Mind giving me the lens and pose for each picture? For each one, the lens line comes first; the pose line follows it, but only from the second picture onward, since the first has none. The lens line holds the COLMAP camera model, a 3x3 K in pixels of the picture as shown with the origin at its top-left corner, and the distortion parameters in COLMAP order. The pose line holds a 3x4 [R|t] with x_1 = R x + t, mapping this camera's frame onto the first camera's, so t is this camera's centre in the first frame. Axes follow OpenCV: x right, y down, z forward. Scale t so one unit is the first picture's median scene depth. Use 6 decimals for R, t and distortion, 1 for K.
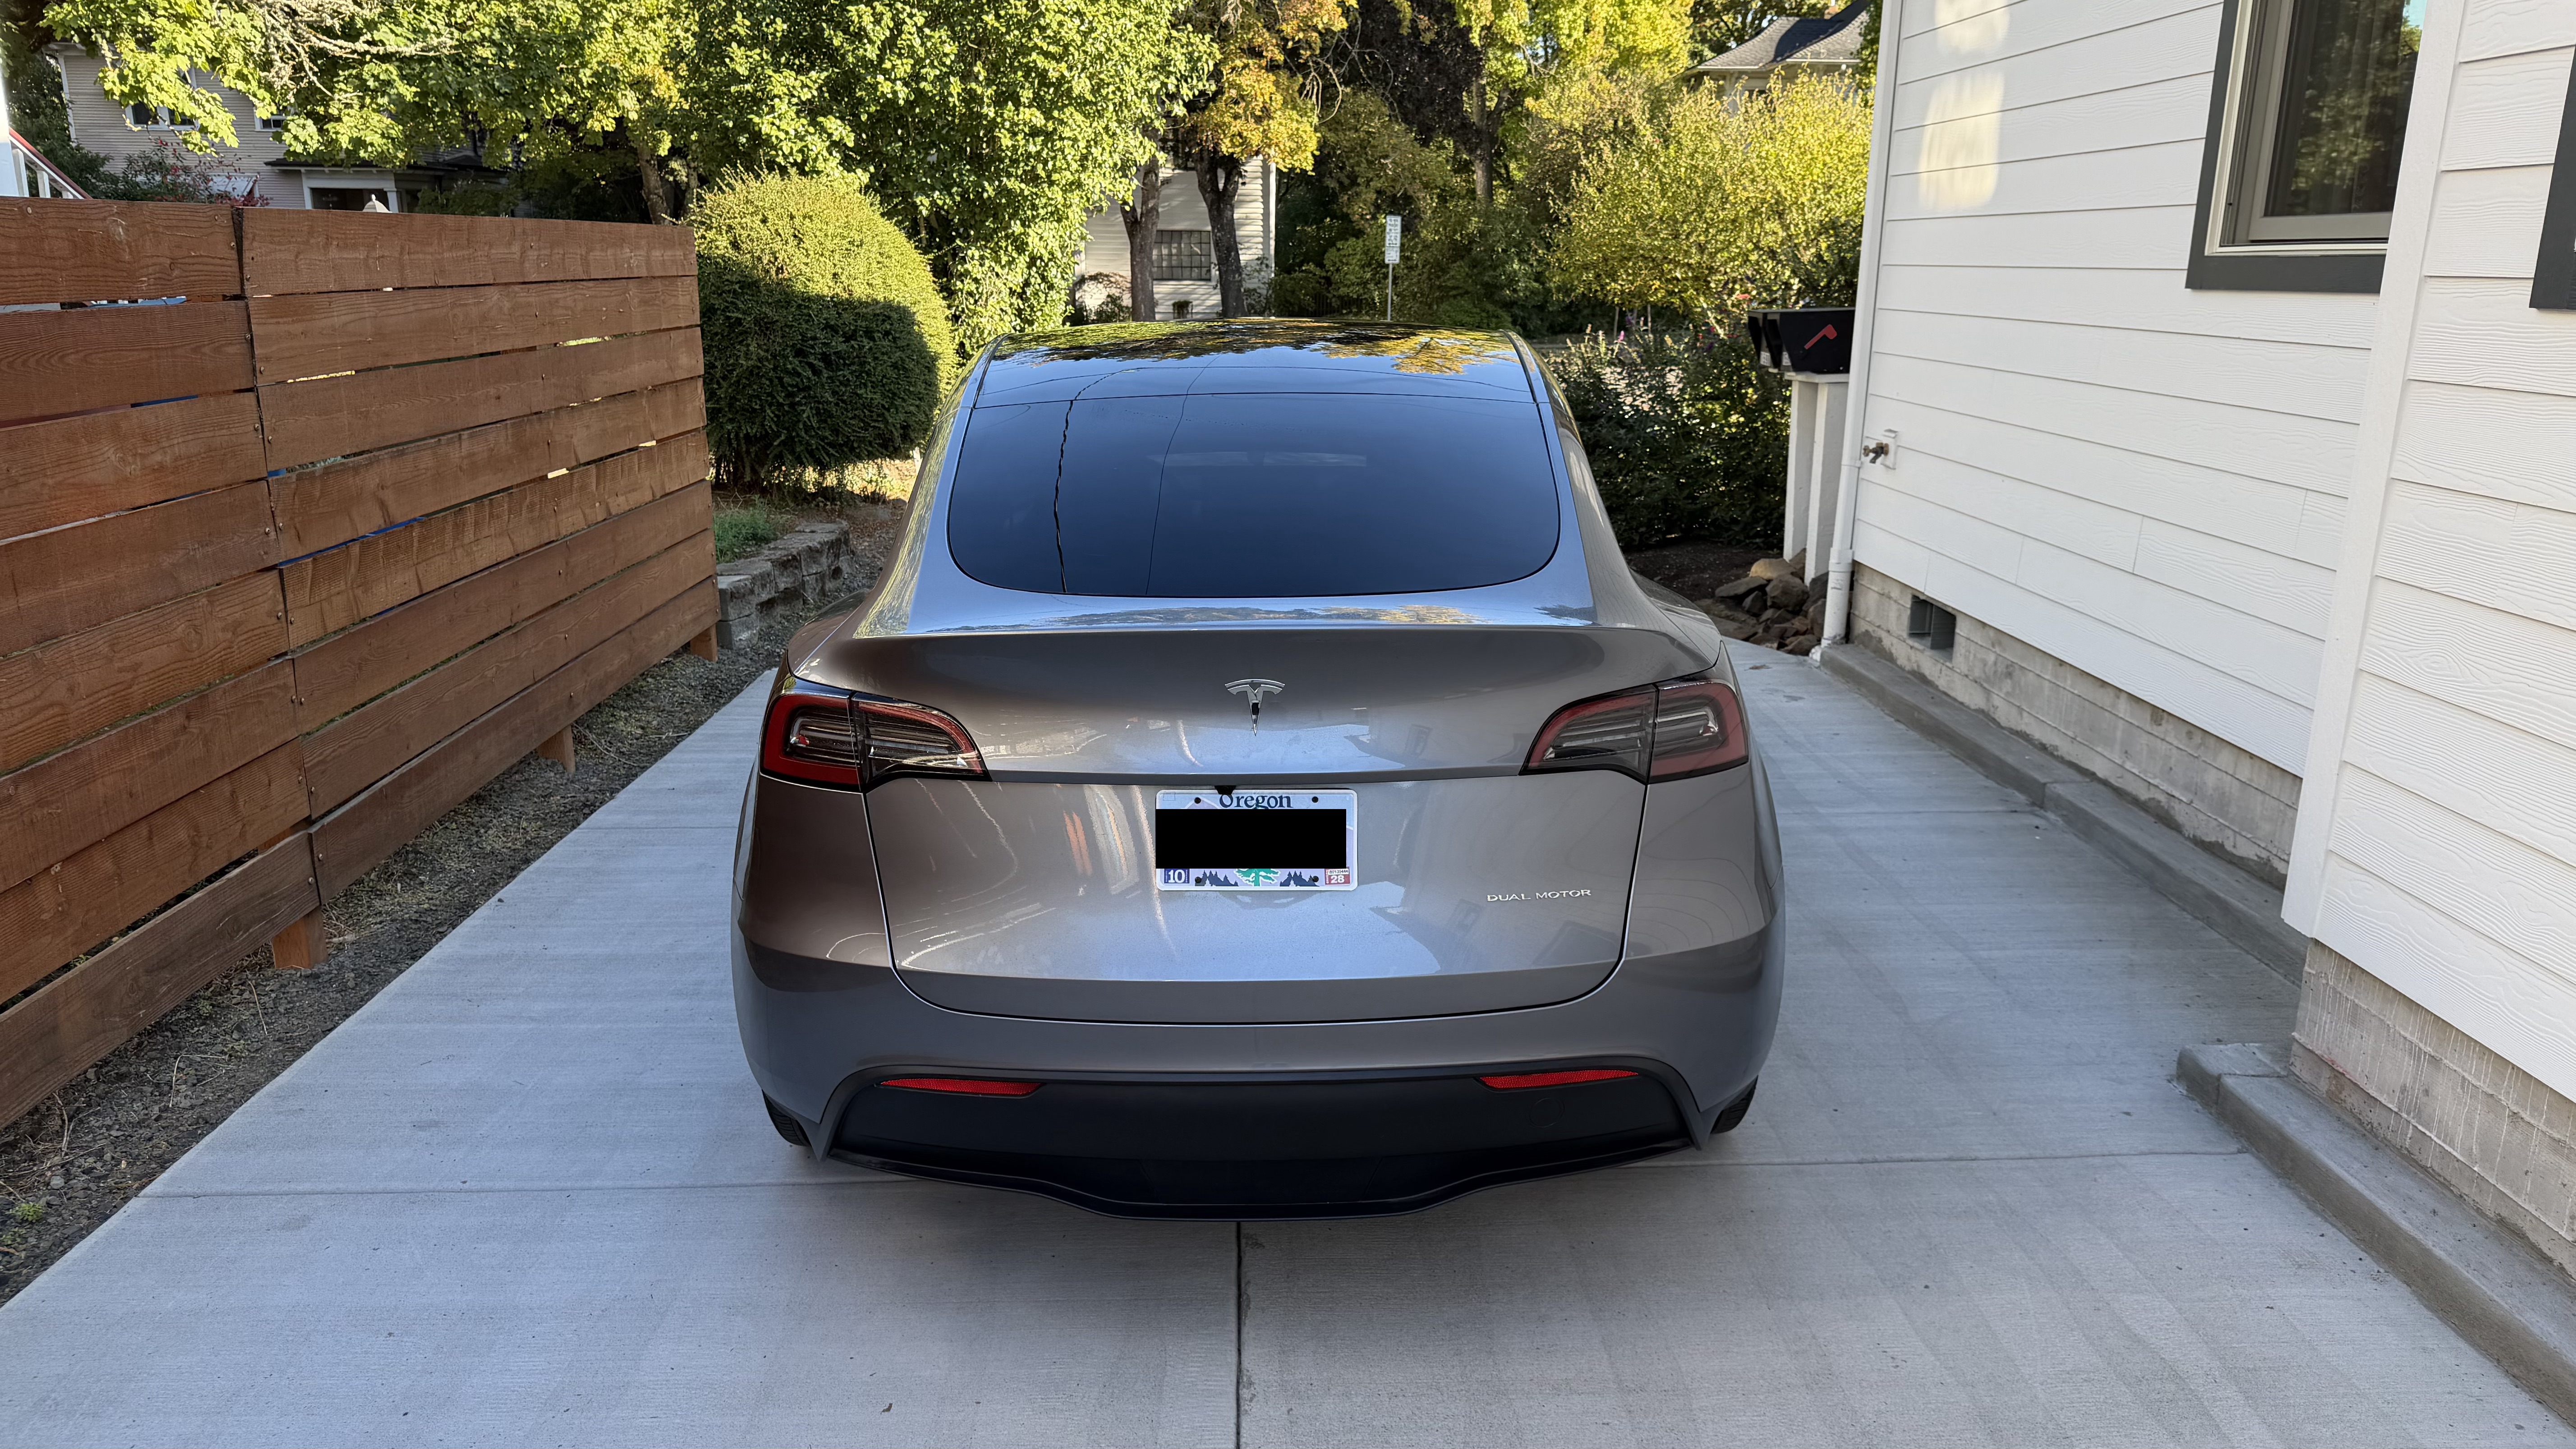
lens RADIAL K [[1804.5, 0, 1300.6], [0, 1804.5, 739.9], [0, 0, 1]] dist [0.042593, -0.048539]
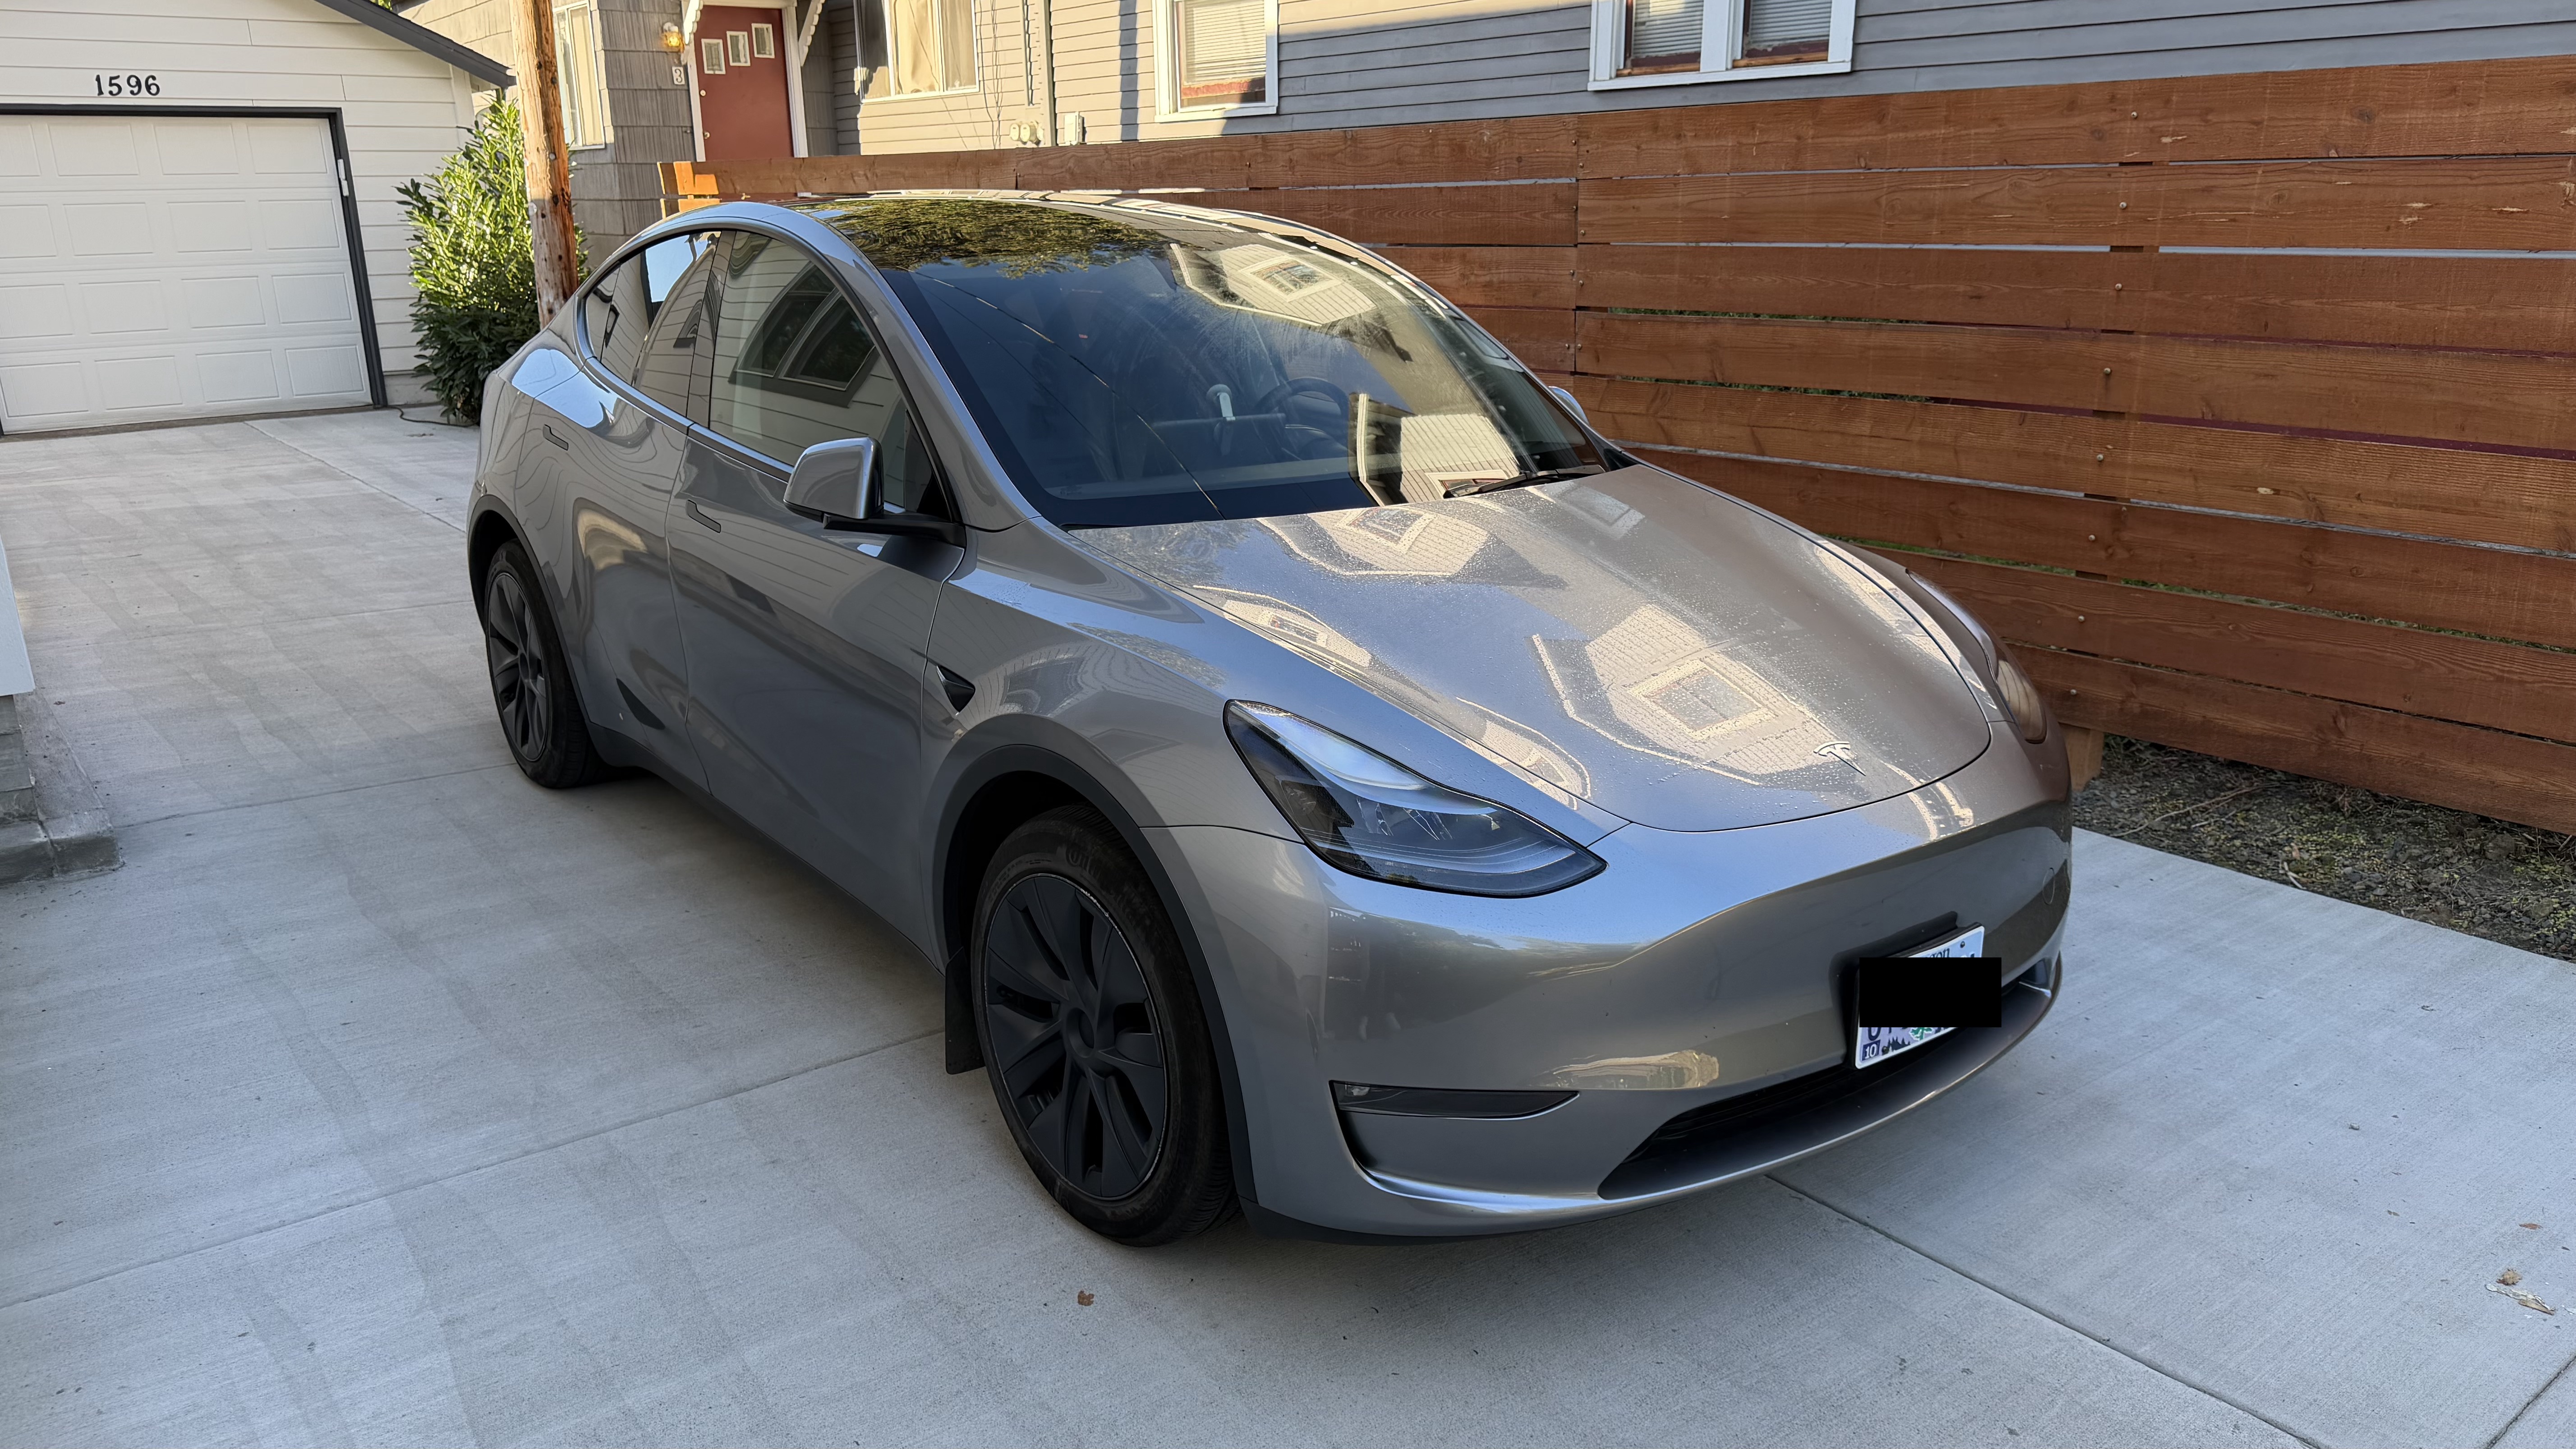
lens RADIAL K [[1804.5, 0, 1275.6], [0, 1804.5, 745.2], [0, 0, 1]] dist [0.042593, -0.048539]
pose [[-0.802336, 0.170324, -0.572055, 0.409254], [-0.151891, 0.868603, 0.471654, -0.398072], [0.577223, 0.465315, -0.671041, 1.633591]]
